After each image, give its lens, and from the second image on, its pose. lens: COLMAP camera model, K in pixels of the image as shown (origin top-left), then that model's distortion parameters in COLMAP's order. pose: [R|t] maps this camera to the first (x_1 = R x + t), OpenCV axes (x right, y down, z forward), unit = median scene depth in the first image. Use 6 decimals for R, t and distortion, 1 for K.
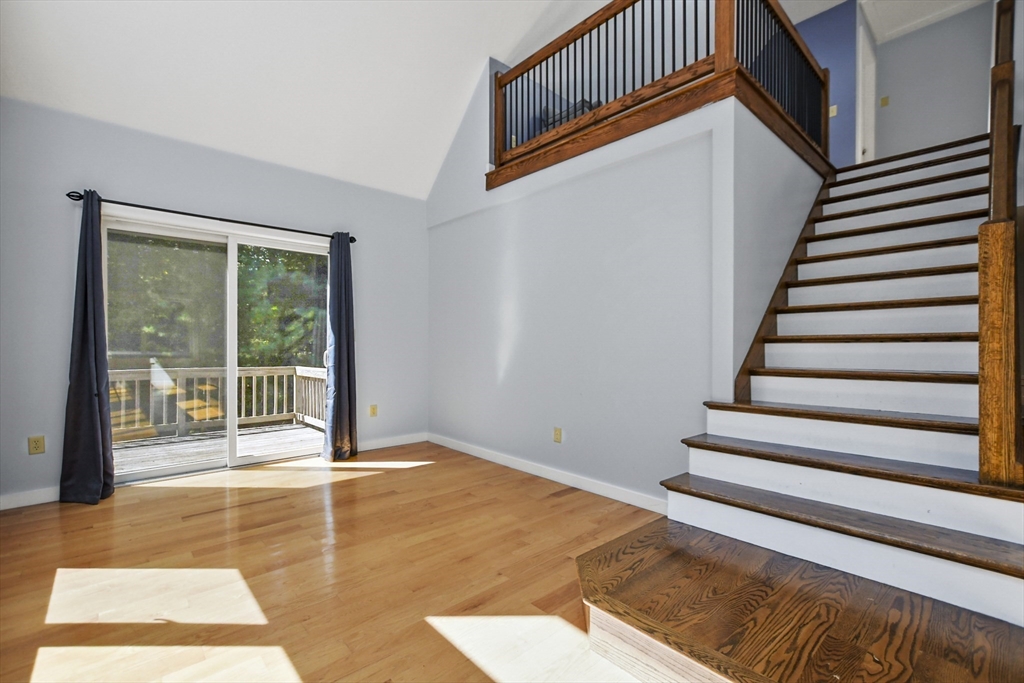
lens RADIAL K [[447.3, 0, 506.8], [0, 447.3, 346.0], [0, 0, 1]] dist [-0.011422, 0.003357]
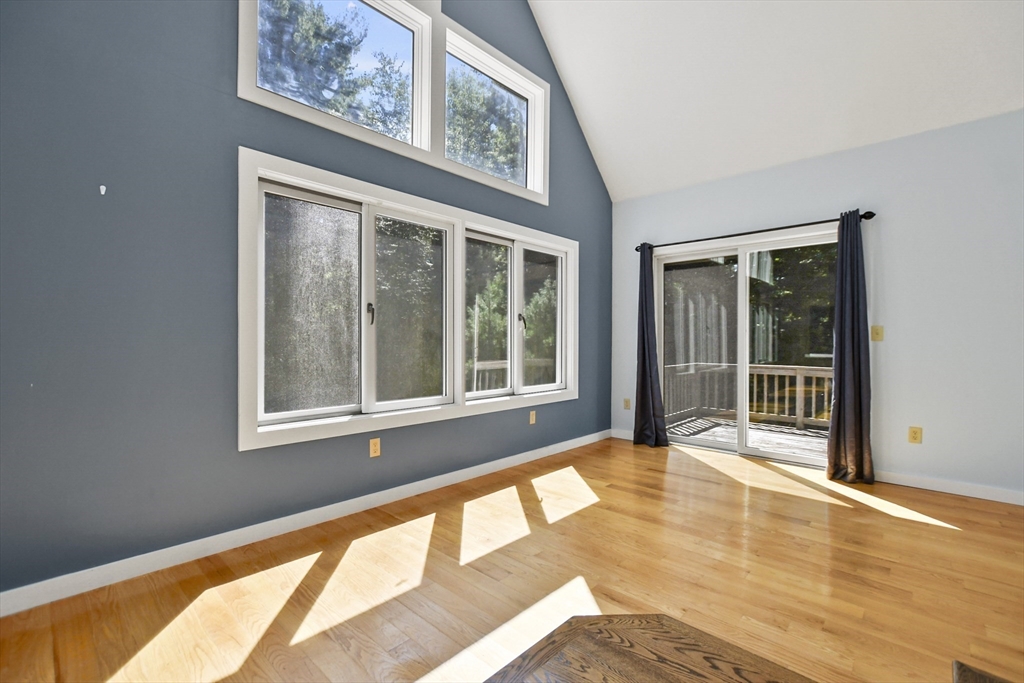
lens RADIAL K [[447.3, 0, 509.1], [0, 447.3, 338.8], [0, 0, 1]] dist [-0.011422, 0.003357]
pose [[0.091272, -0.008781, -0.995787, 0.448420], [-0.011450, 0.999886, -0.009866, 0.001471], [0.995760, 0.012302, 0.091161, 0.321758]]
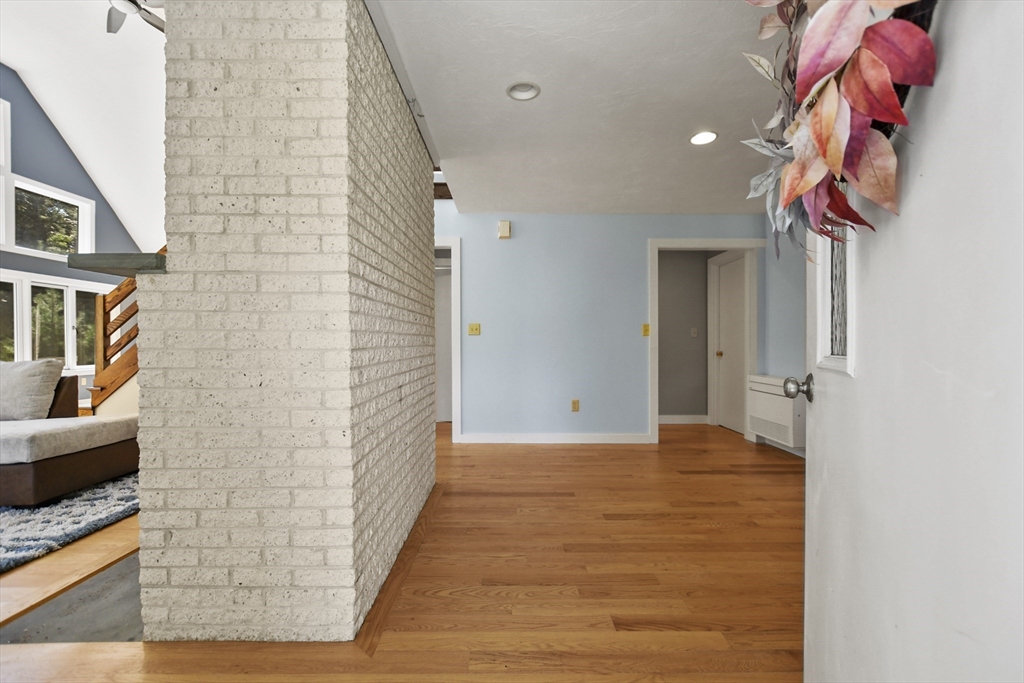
lens RADIAL K [[447.3, 0, 516.2], [0, 447.3, 349.3], [0, 0, 1]] dist [-0.011422, 0.003357]
pose [[0.751035, 0.002587, -0.660258, 2.170832], [-0.002529, 0.999996, 0.001041, 0.027454], [0.660258, 0.000888, 0.751038, 0.263812]]
